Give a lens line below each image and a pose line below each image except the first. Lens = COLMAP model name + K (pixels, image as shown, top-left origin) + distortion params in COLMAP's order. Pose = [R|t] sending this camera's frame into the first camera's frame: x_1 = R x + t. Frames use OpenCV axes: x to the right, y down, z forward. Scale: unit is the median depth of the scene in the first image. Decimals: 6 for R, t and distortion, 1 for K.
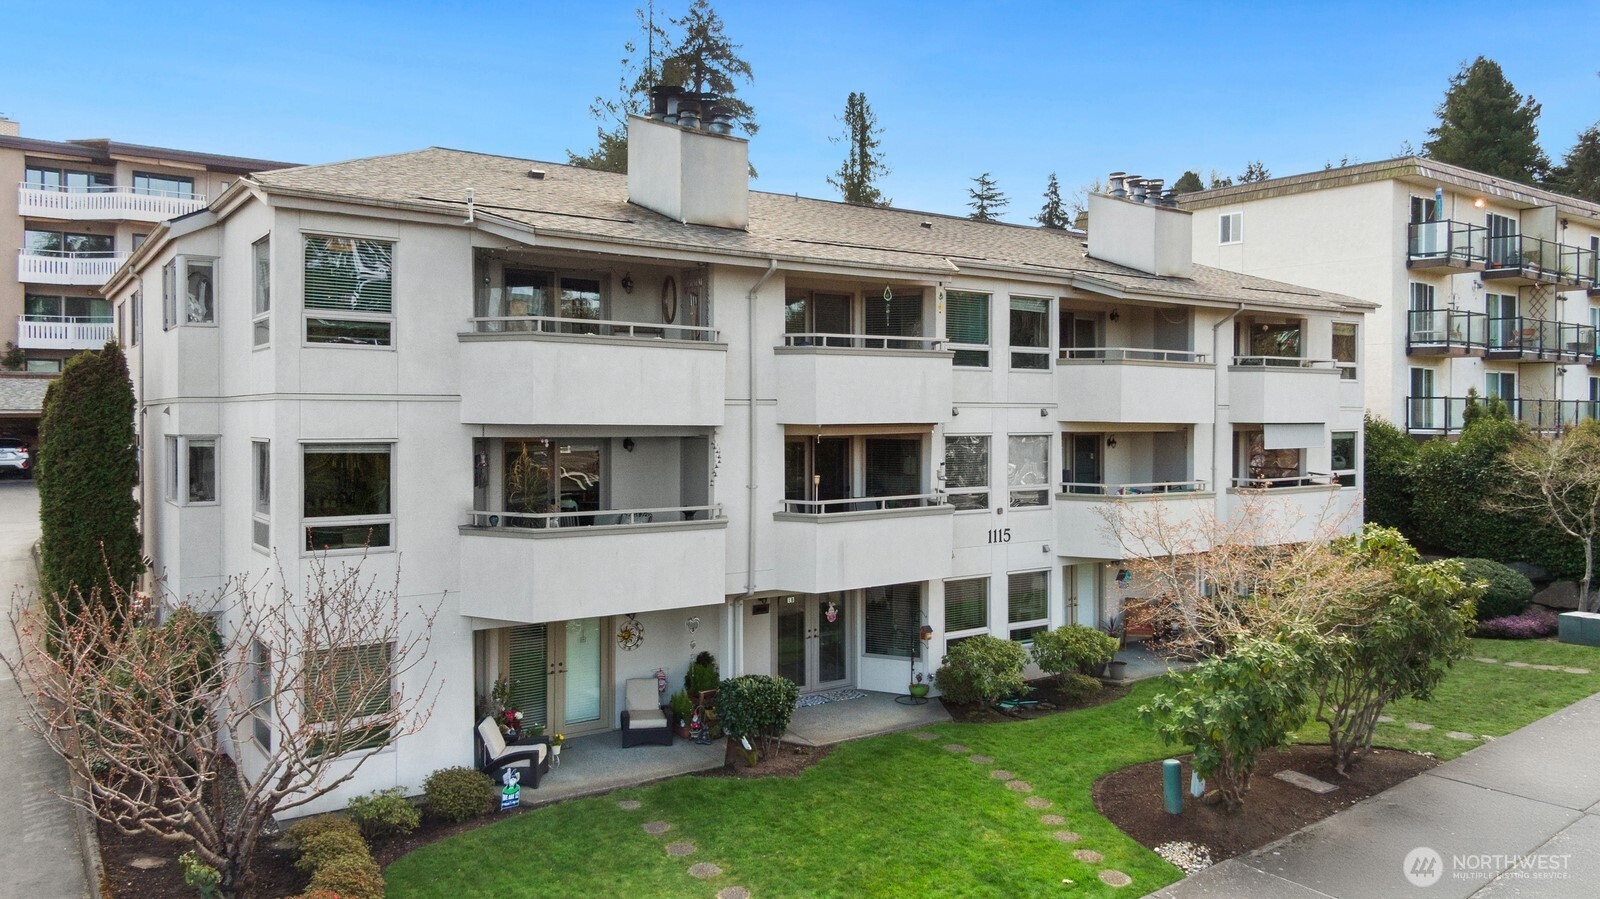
lens RADIAL K [[1141.9, 0, 800.0], [0, 1141.9, 449.5], [0, 0, 1]] dist [0.003929, -0.004851]
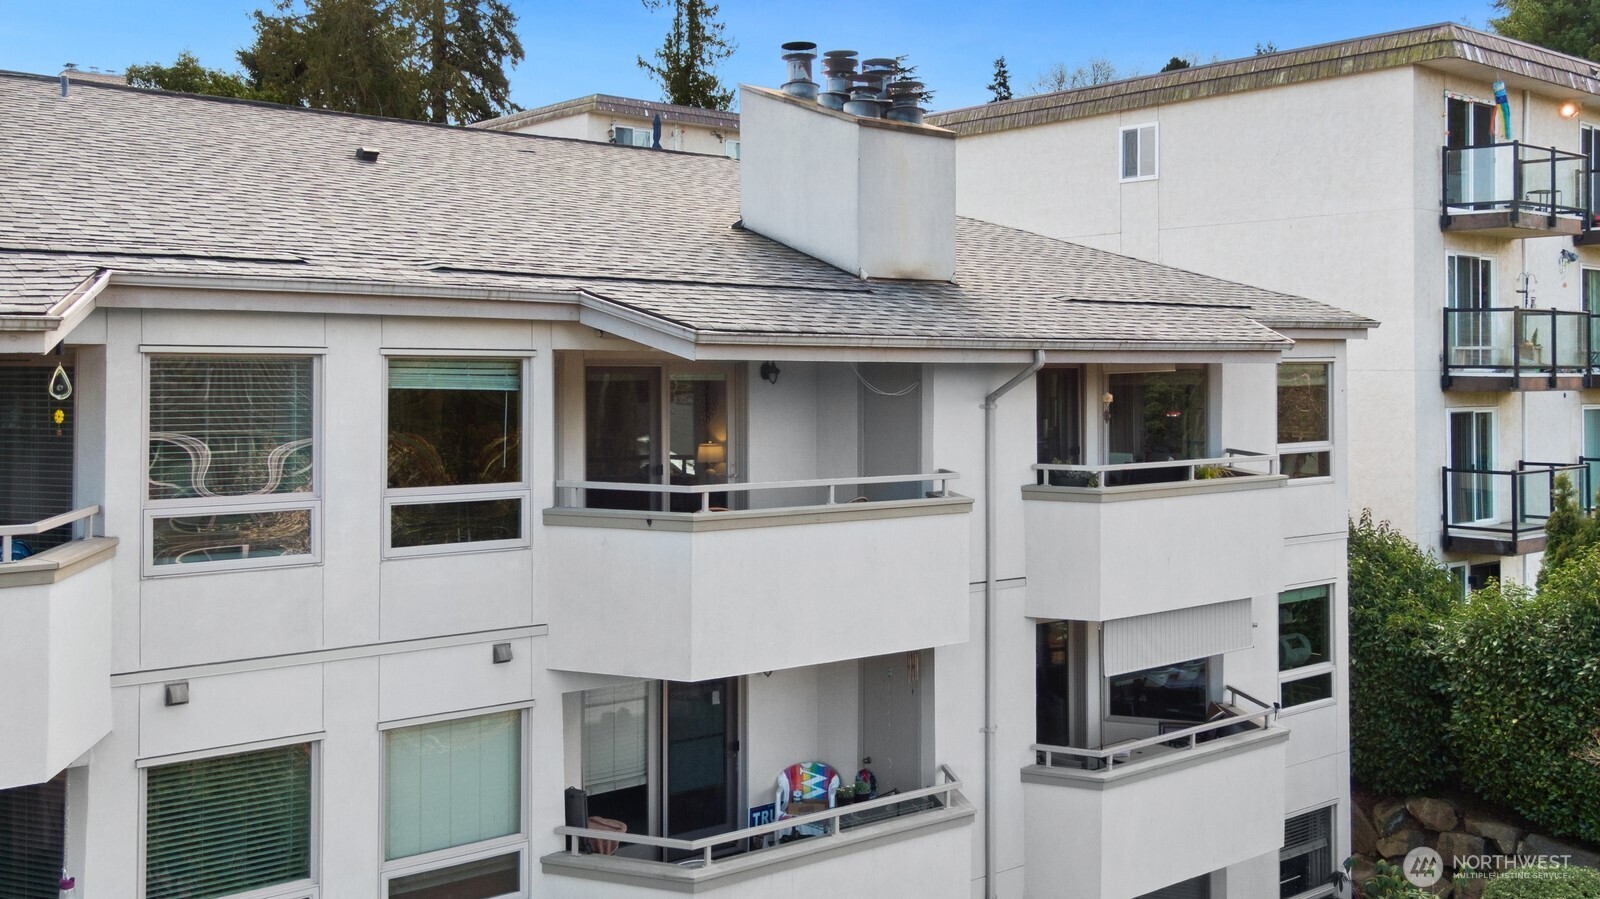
lens RADIAL K [[1535.0, 0, 798.7], [0, 1535.0, 403.2], [0, 0, 1]] dist [0.038207, 0.003774]
pose [[0.996982, -0.004454, 0.077509, 0.172240], [0.005605, 0.999877, -0.014634, -0.068391], [-0.077434, 0.015024, 0.996884, 0.297456]]
